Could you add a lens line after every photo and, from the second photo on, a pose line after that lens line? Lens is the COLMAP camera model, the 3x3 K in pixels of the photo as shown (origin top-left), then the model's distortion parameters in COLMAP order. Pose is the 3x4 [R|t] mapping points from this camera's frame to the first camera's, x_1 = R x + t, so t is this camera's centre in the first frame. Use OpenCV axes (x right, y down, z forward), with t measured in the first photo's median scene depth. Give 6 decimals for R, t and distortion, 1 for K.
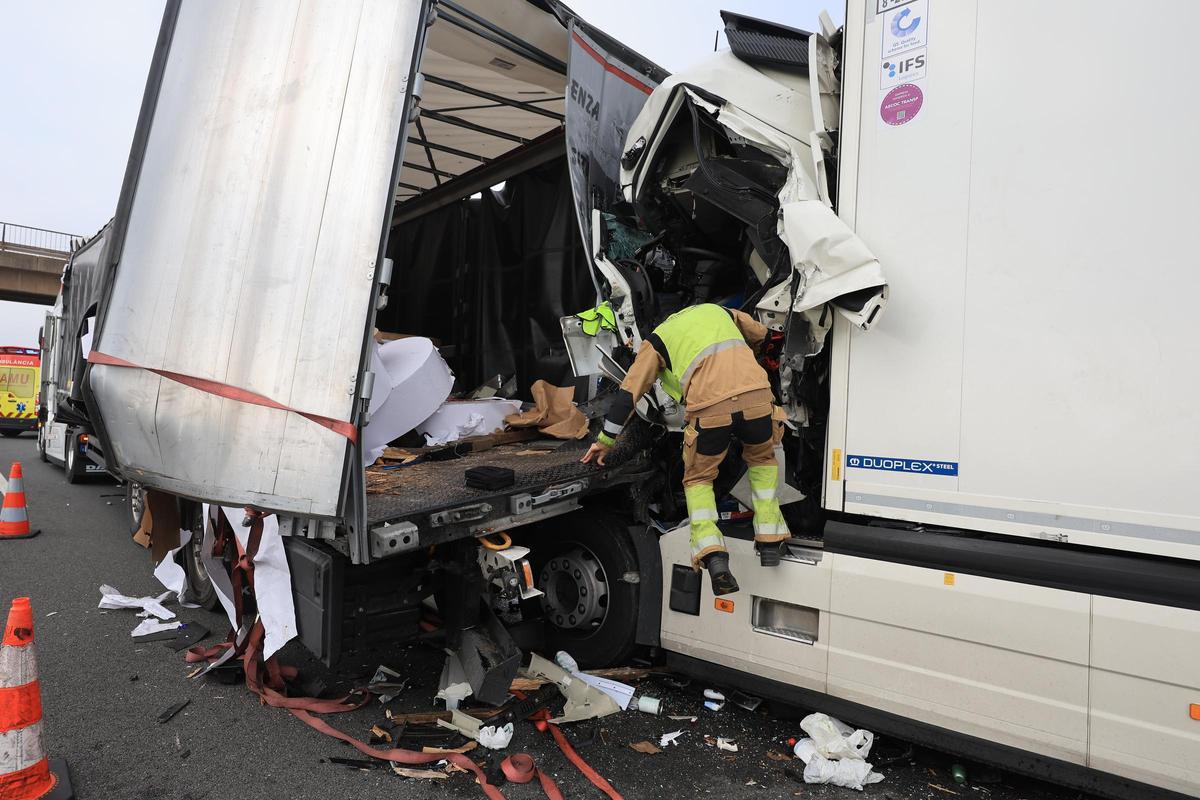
lens RADIAL K [[665.5, 0, 599.6], [0, 665.5, 397.8], [0, 0, 1]] dist [0.001003, -0.000232]
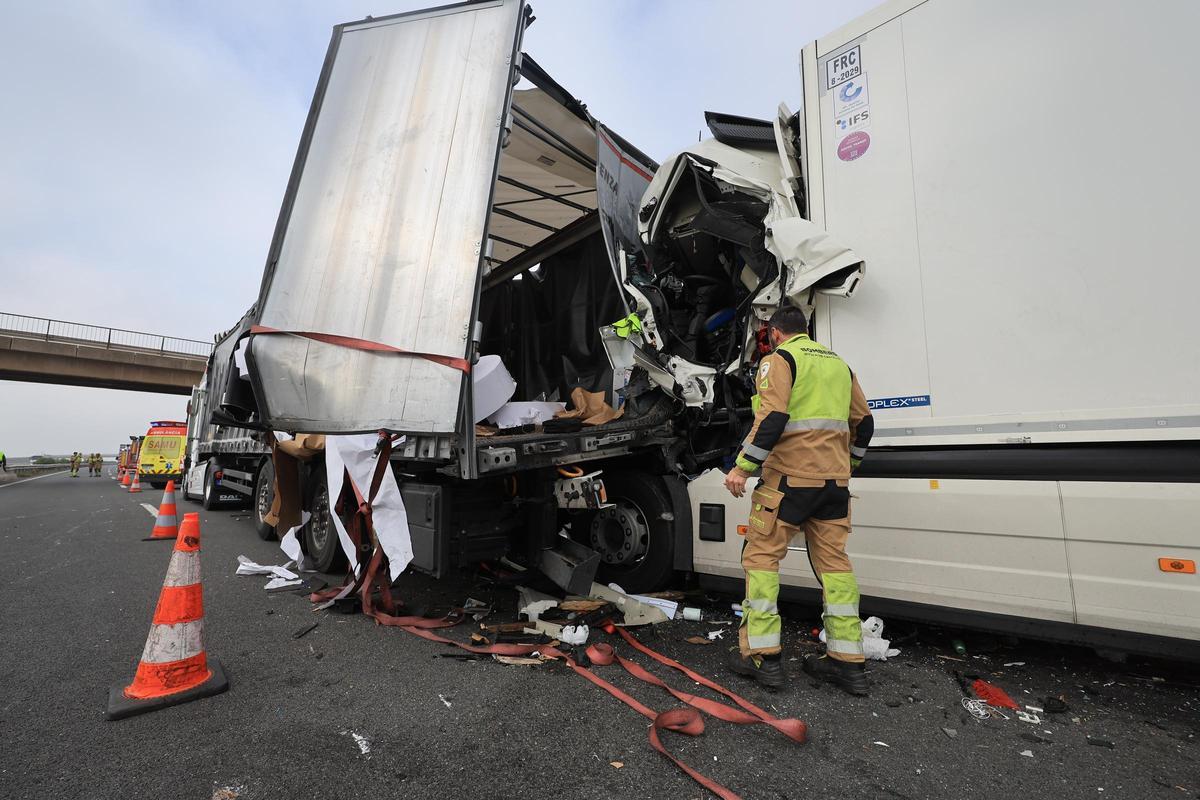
lens RADIAL K [[478.1, 0, 596.8], [0, 478.1, 406.2], [0, 0, 1]] dist [0.000428, 0.000213]
pose [[0.999240, -0.034466, 0.018211, -0.114569], [0.036225, 0.993574, -0.107234, 0.182664], [-0.014398, 0.107812, 0.994067, 0.085634]]
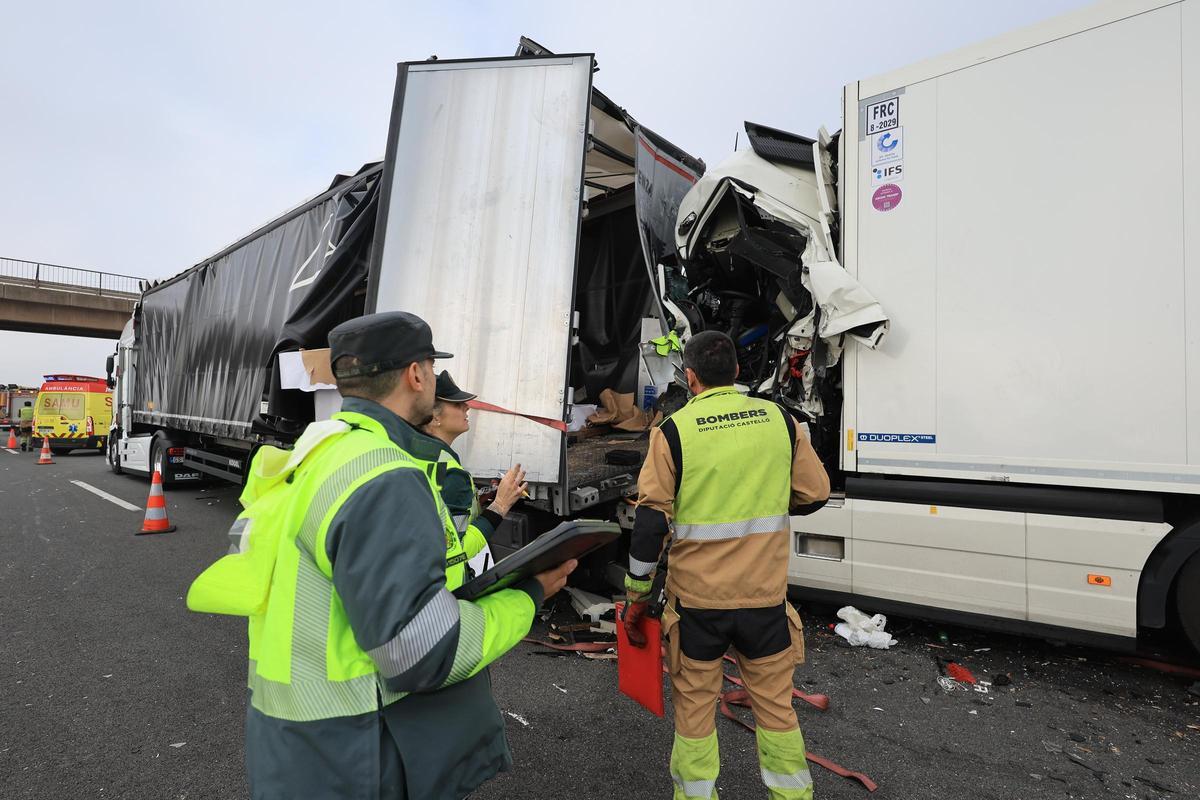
lens RADIAL K [[579.2, 0, 600.9], [0, 579.2, 402.4], [0, 0, 1]] dist [0.001009, 0.000428]
pose [[0.996829, -0.033135, 0.072342, -0.301571], [0.033159, 0.999450, 0.000872, -0.002572], [-0.072331, 0.001529, 0.997380, -0.255480]]
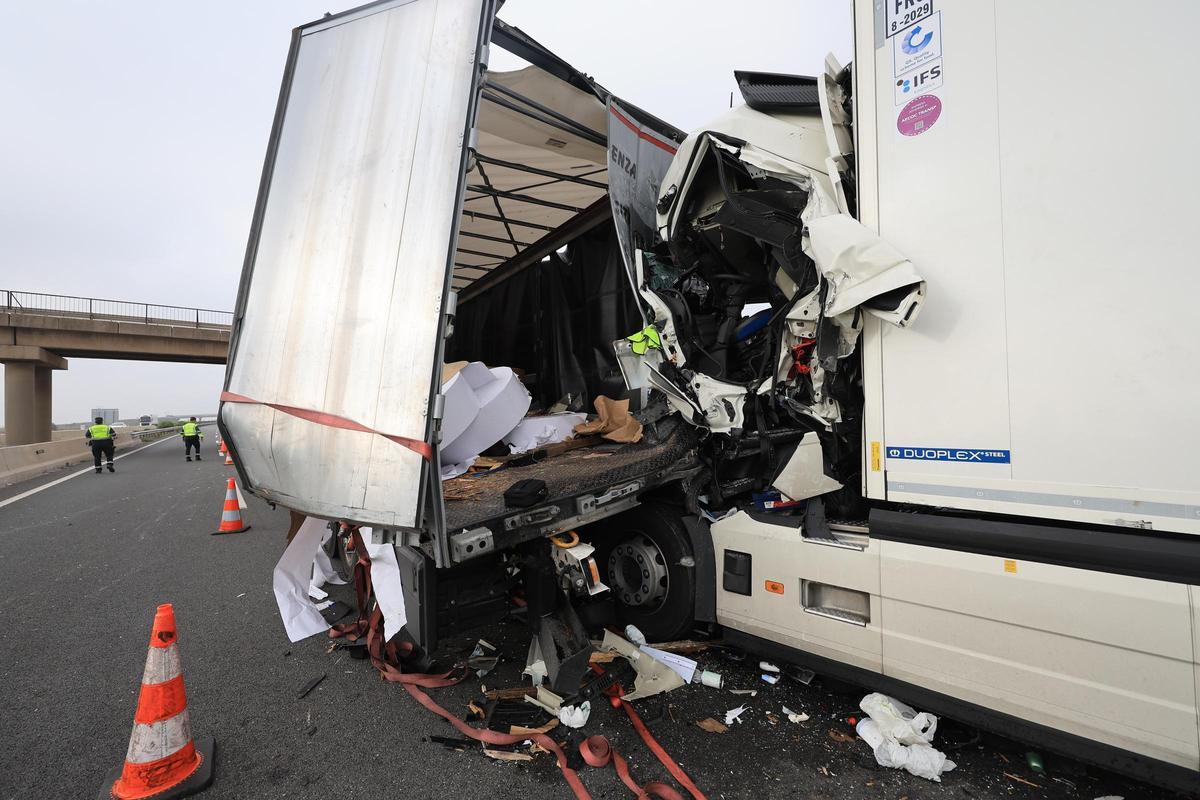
lens RADIAL K [[478.1, 0, 597.1], [0, 478.1, 400.9], [0, 0, 1]] dist [0.000428, 0.000213]
pose [[0.992387, -0.058428, -0.108421, -0.001296], [0.056456, 0.998181, -0.021166, 0.002615], [0.109460, 0.014884, 0.993880, 0.193071]]
